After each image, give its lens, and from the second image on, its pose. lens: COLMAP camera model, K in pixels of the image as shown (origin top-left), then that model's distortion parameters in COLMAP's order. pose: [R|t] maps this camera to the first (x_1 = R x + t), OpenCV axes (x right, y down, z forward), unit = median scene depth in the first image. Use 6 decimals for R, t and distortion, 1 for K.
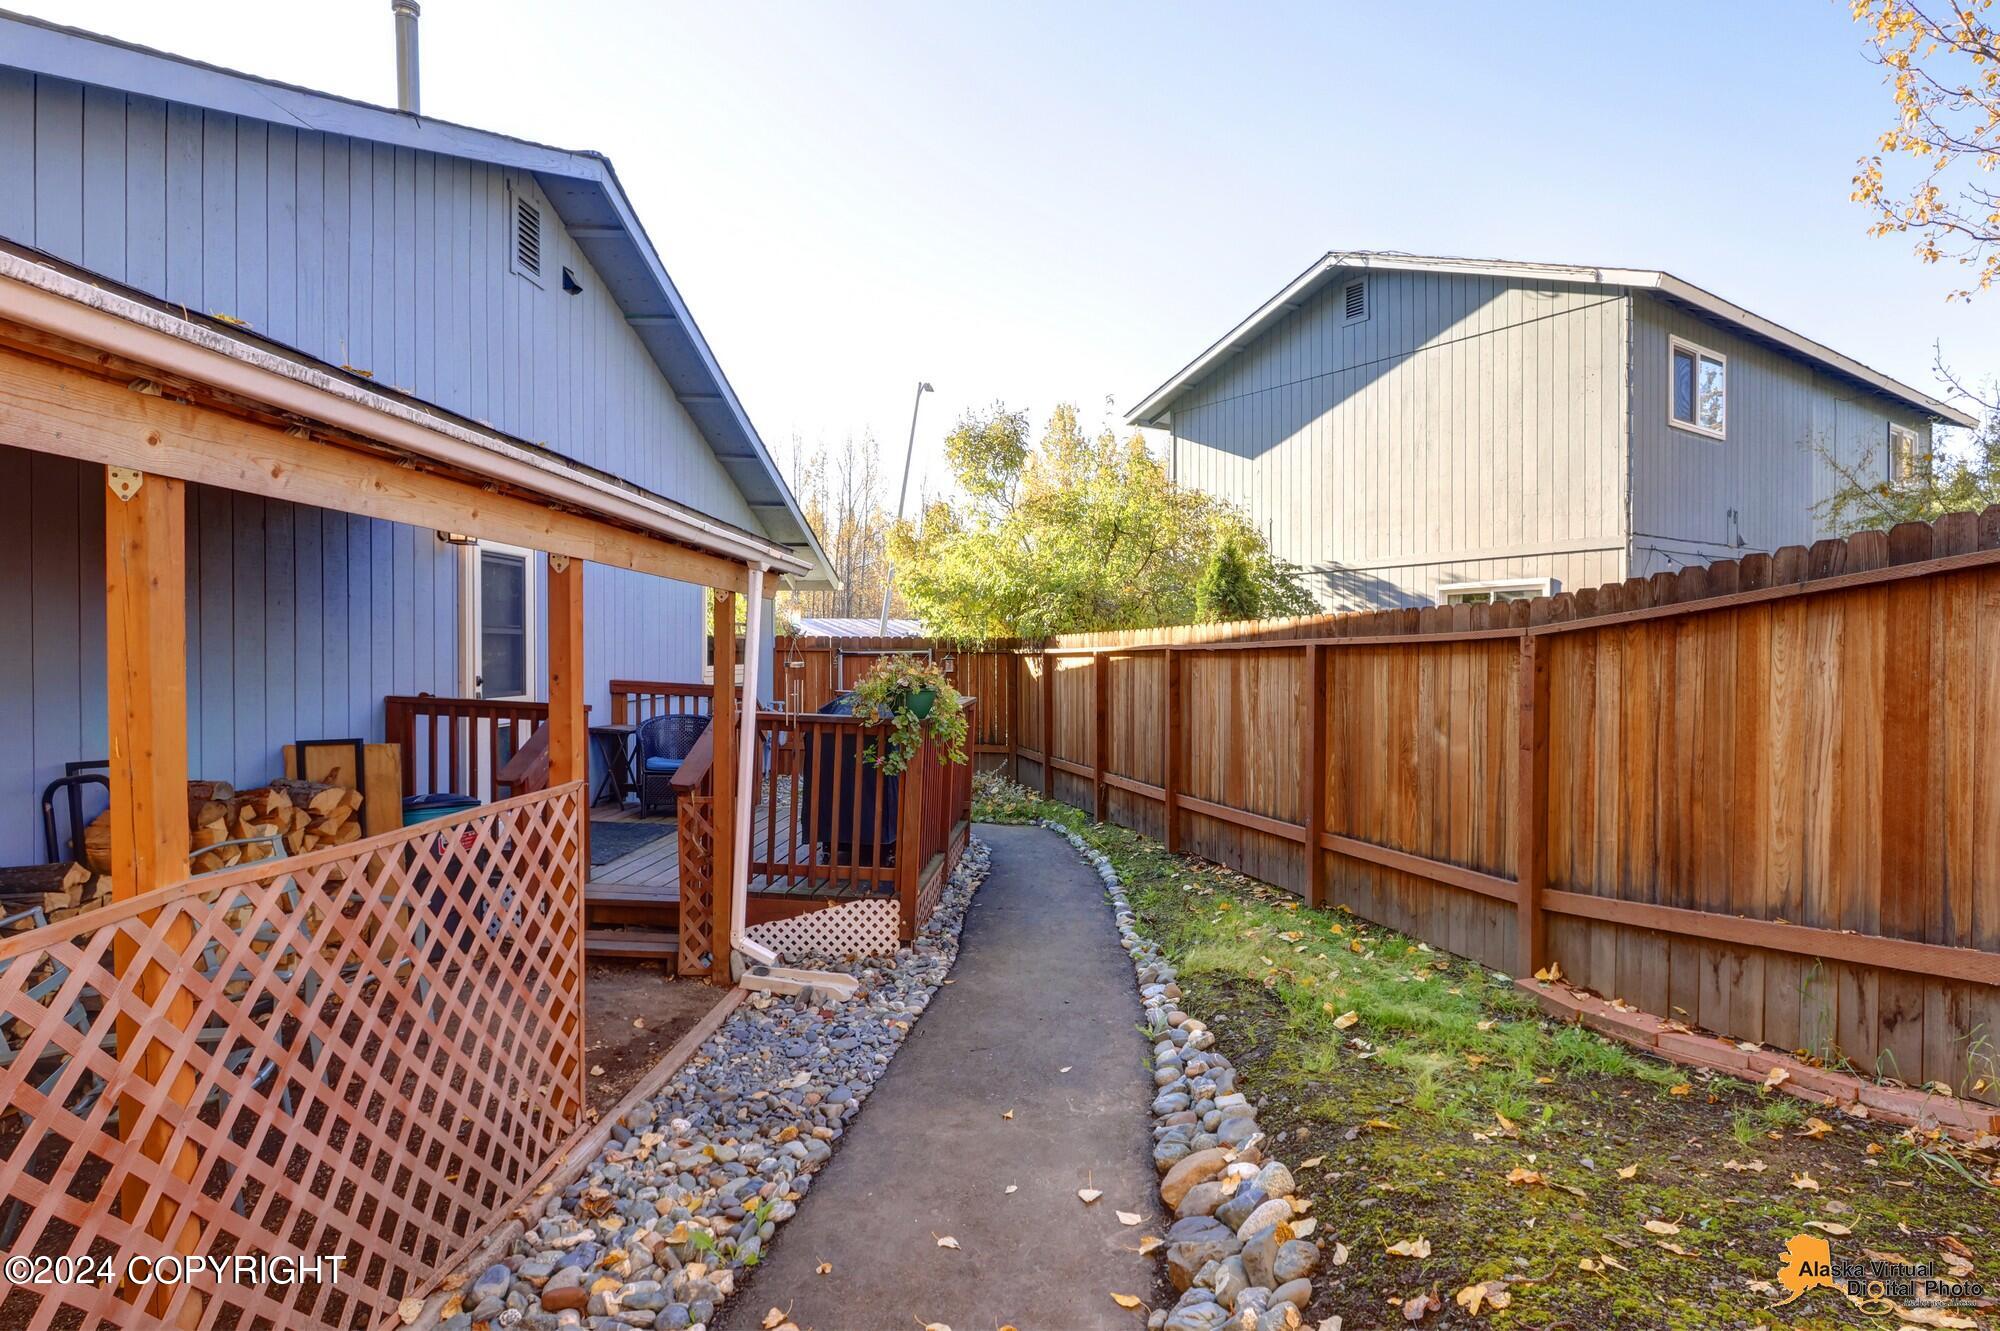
lens RADIAL K [[1171.0, 0, 1064.4], [0, 1171.0, 659.4], [0, 0, 1]] dist [-0.003082, 0.000009]
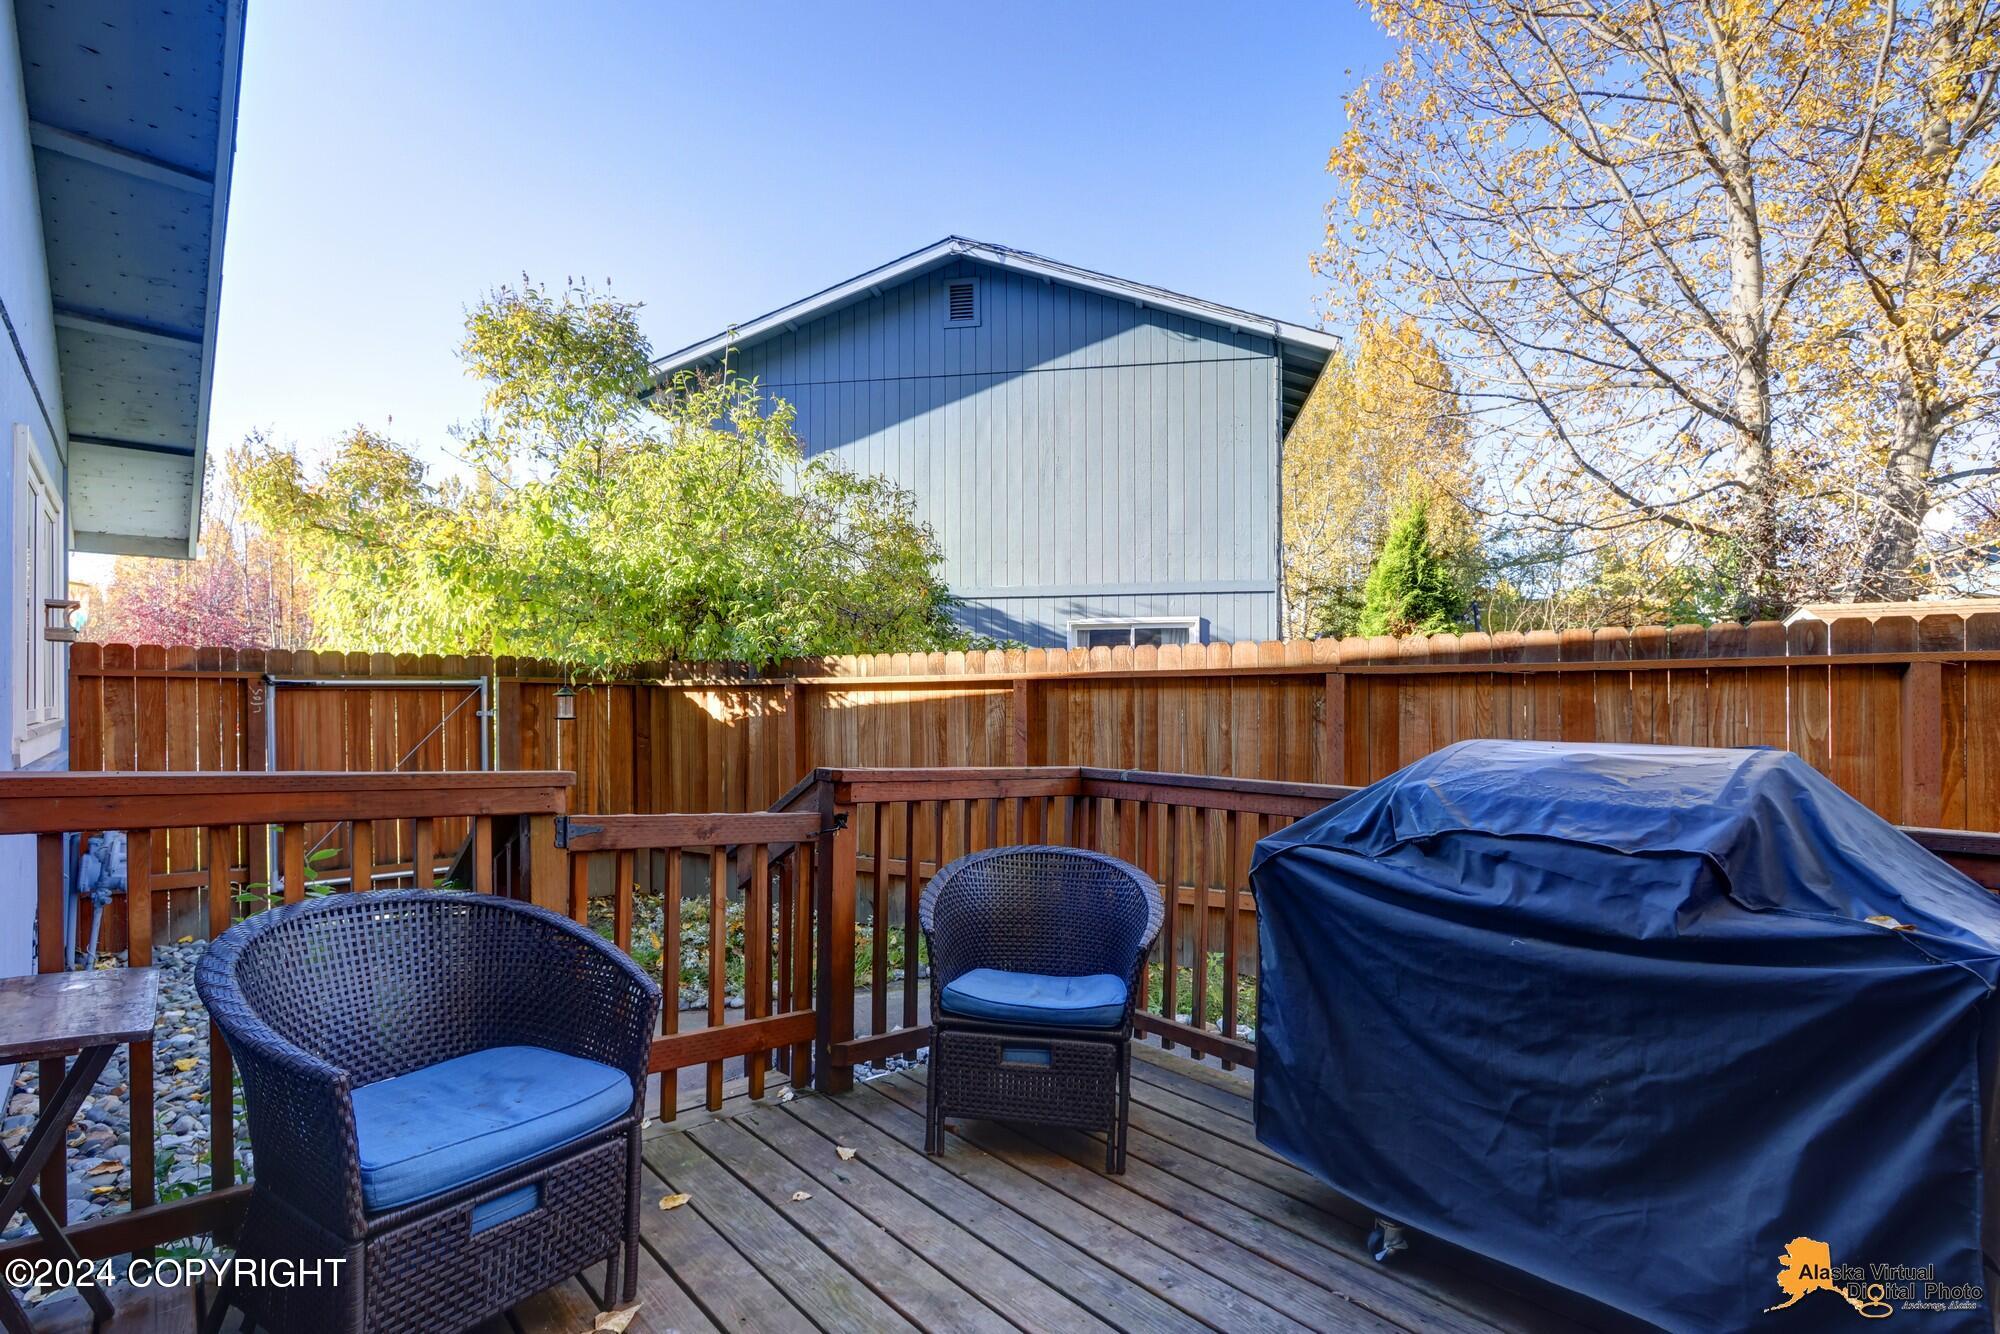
lens RADIAL K [[921.2, 0, 1041.1], [0, 921.2, 697.6], [0, 0, 1]] dist [-0.010959, 0.000220]
pose [[0.693967, -0.001381, 0.720006, -0.277963], [0.004393, 0.999988, -0.002316, 0.003374], [-0.719994, 0.004770, 0.693964, 0.574706]]
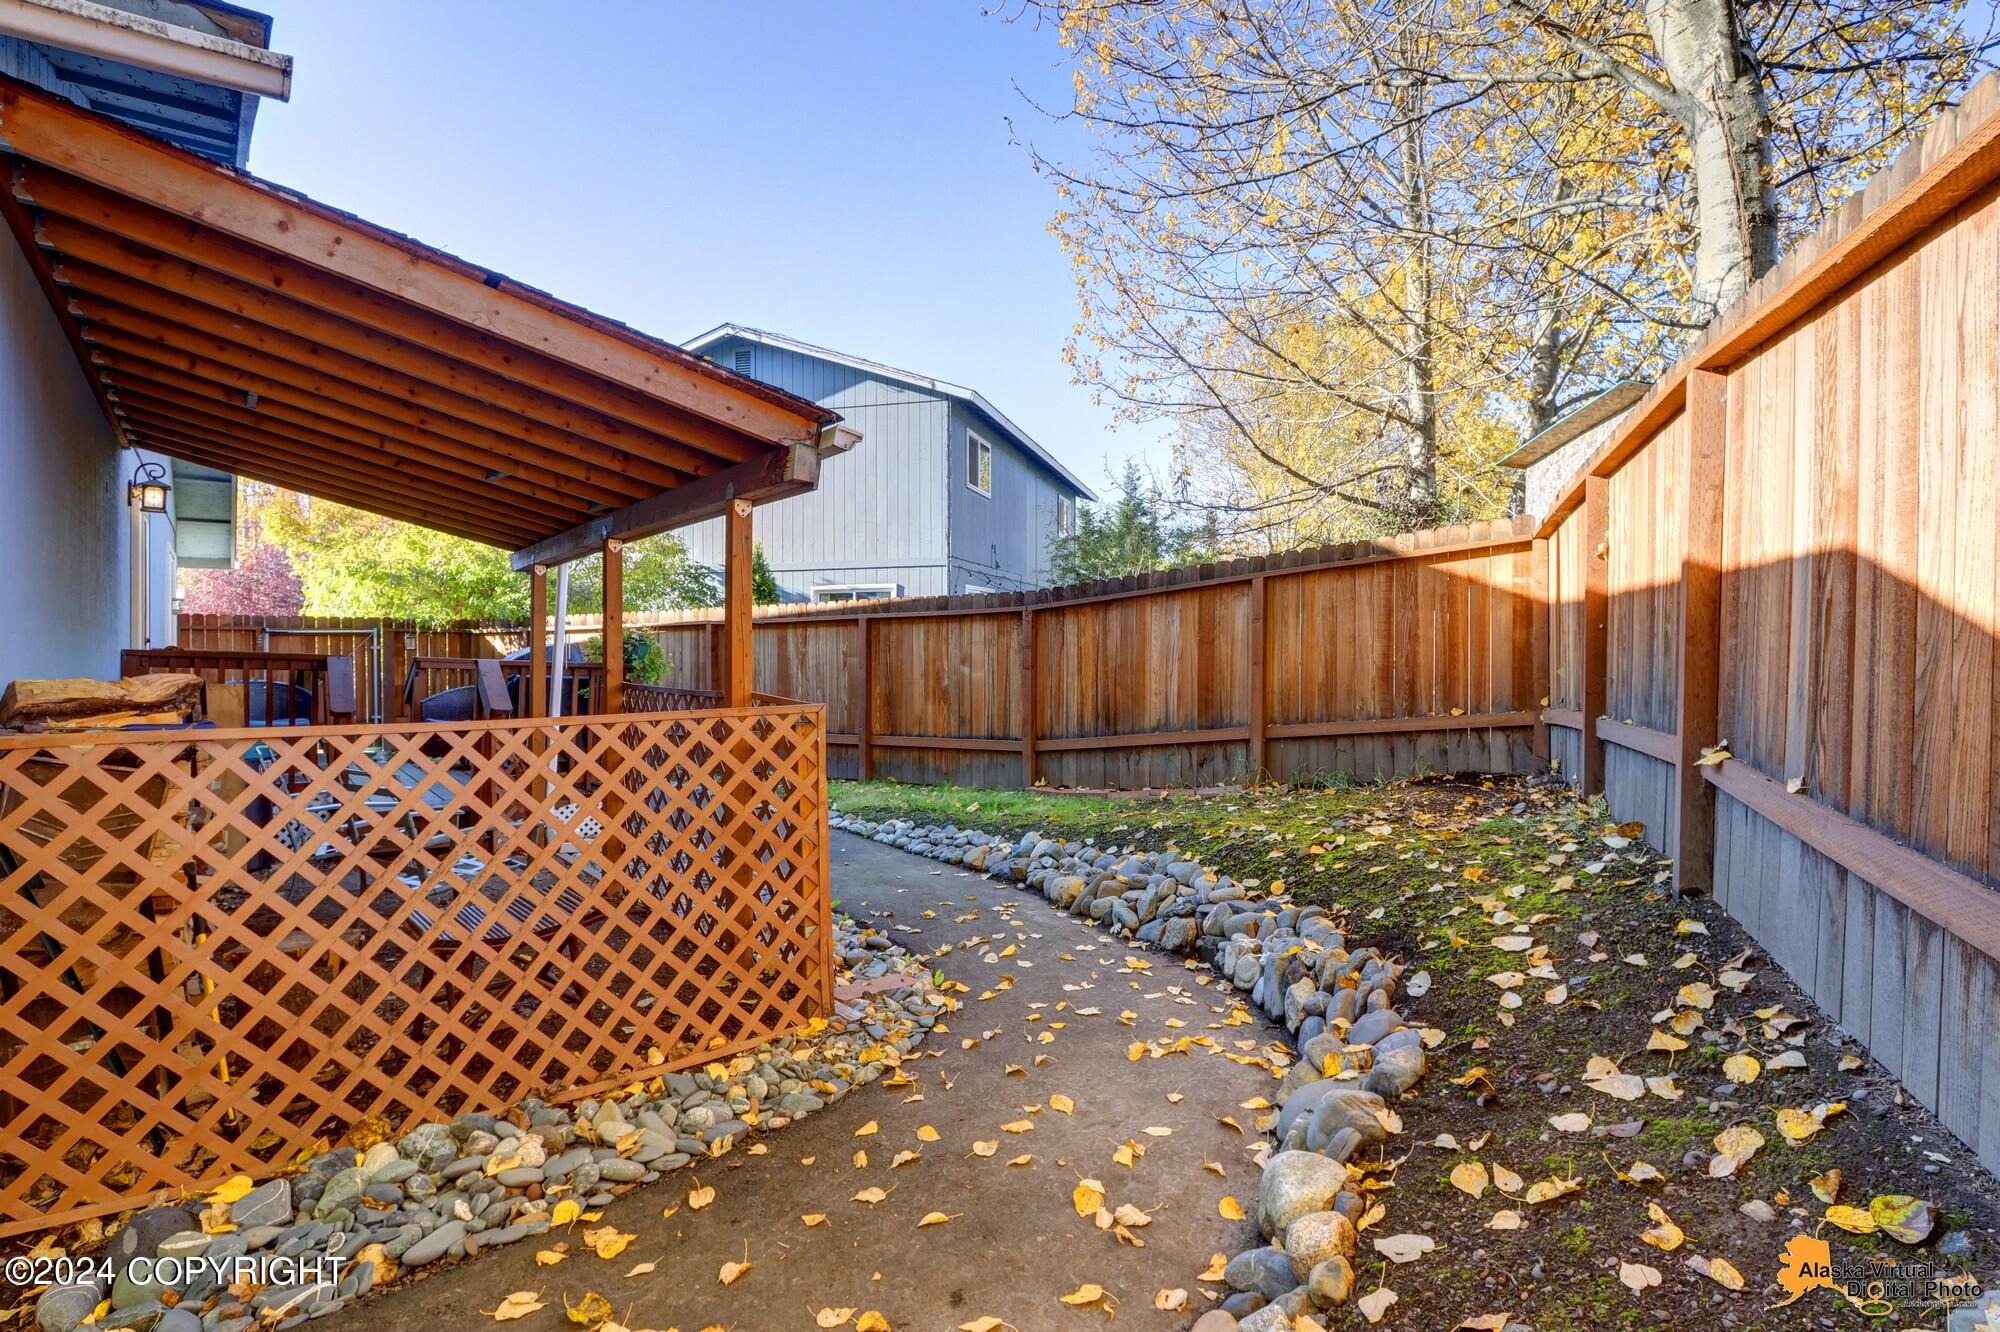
lens RADIAL K [[1065.1, 0, 1083.0], [0, 1065.1, 649.8], [0, 0, 1]] dist [-0.000878, -0.000344]
pose [[0.760960, -0.003304, 0.648790, -0.286800], [0.008486, 0.999952, -0.004861, 0.022926], [-0.648743, 0.009205, 0.760952, -0.168705]]
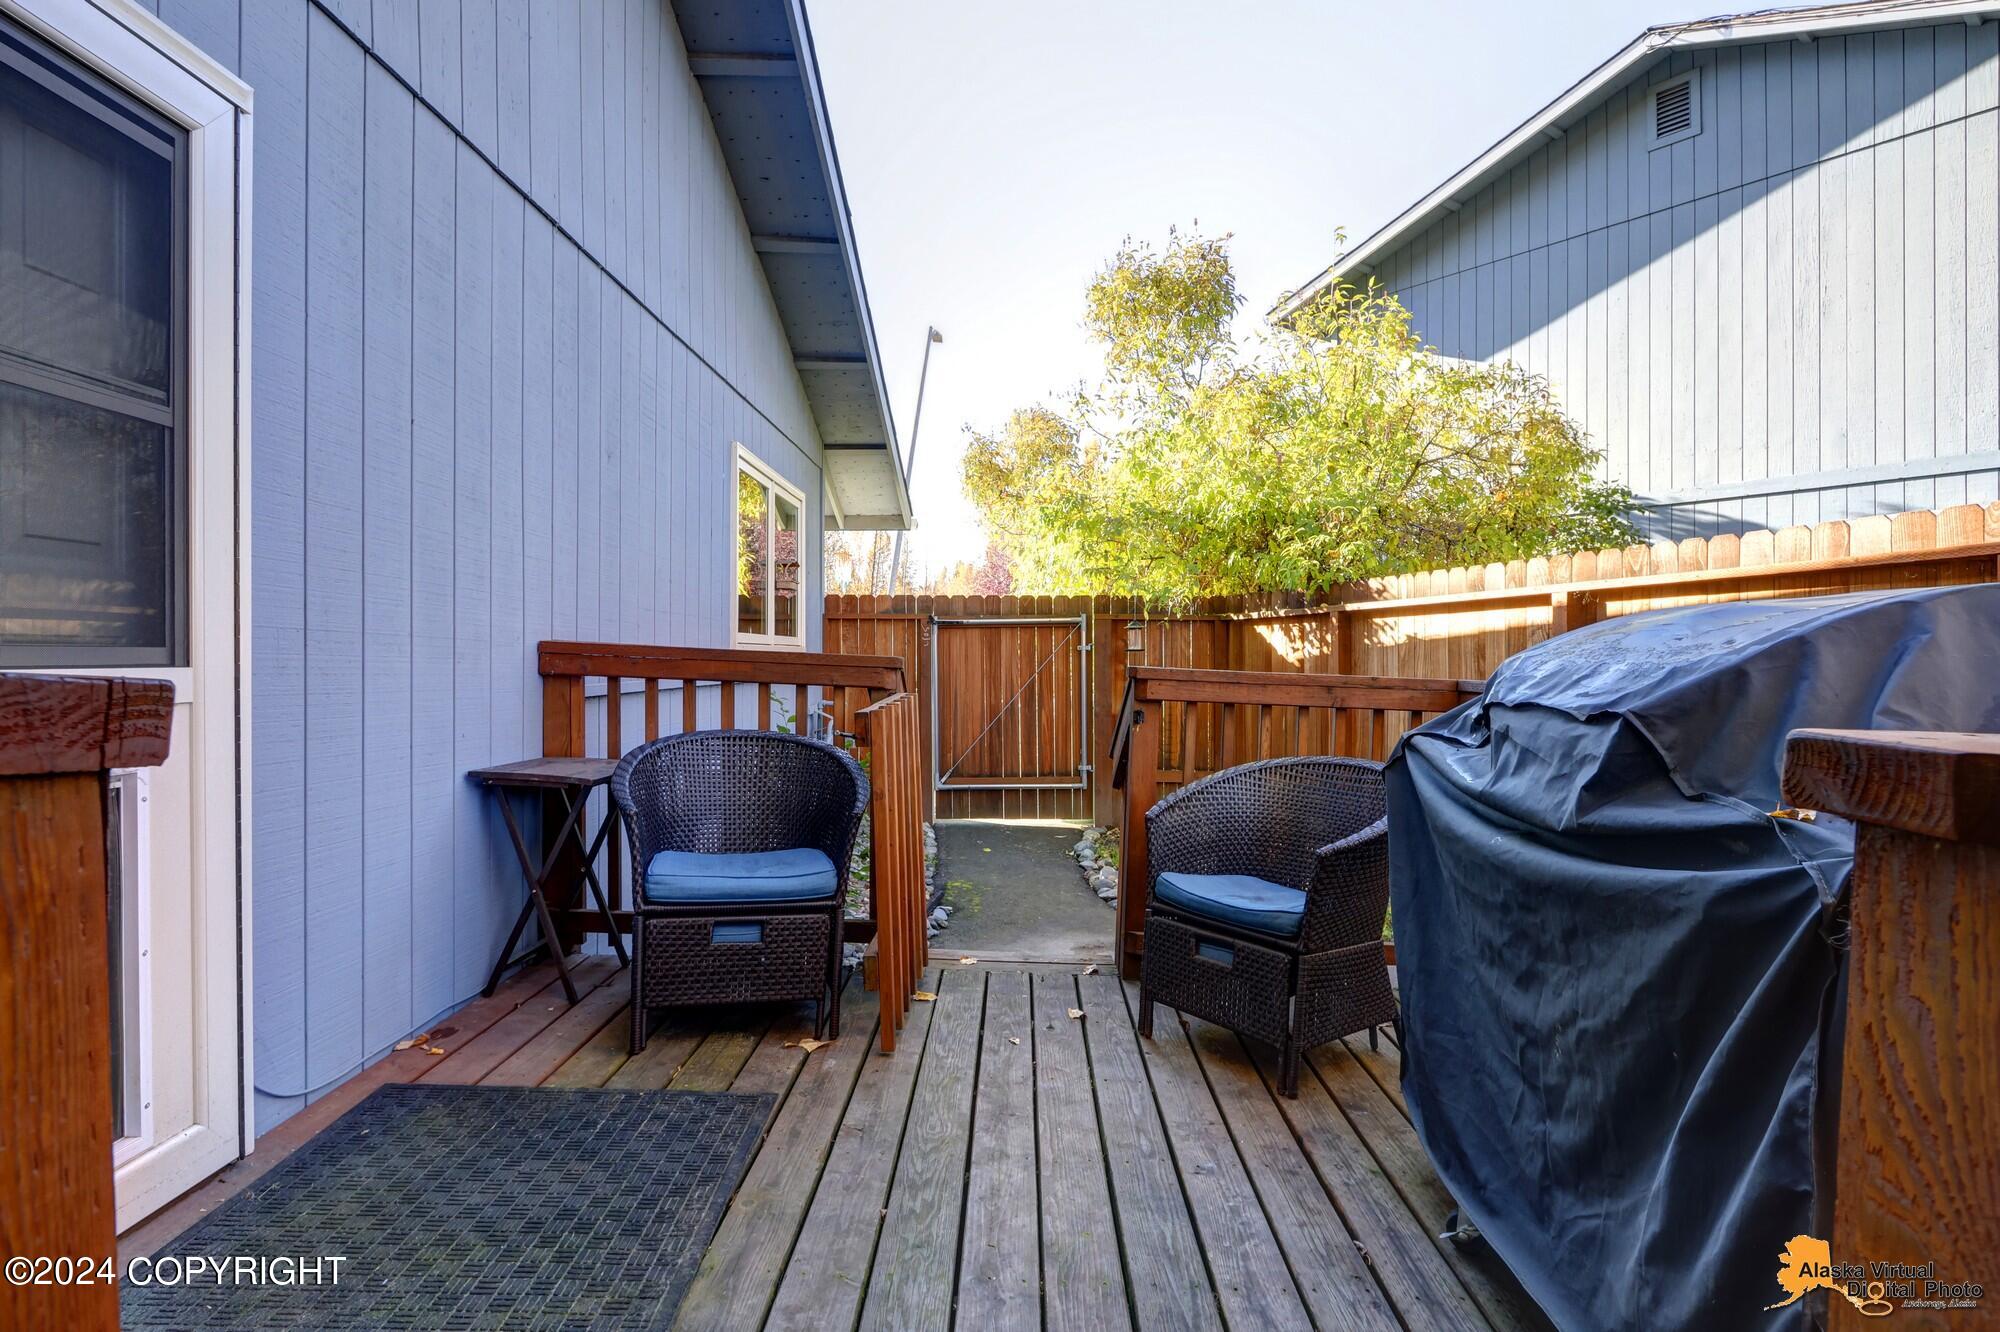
lens RADIAL K [[1084.0, 0, 1046.4], [0, 1084.0, 656.8], [0, 0, 1]] dist [-0.013884, 0.002562]
pose [[0.998602, -0.003024, 0.052777, -0.186458], [0.003483, 0.999957, -0.008593, 0.020128], [-0.052749, 0.008765, 0.998569, 0.494103]]
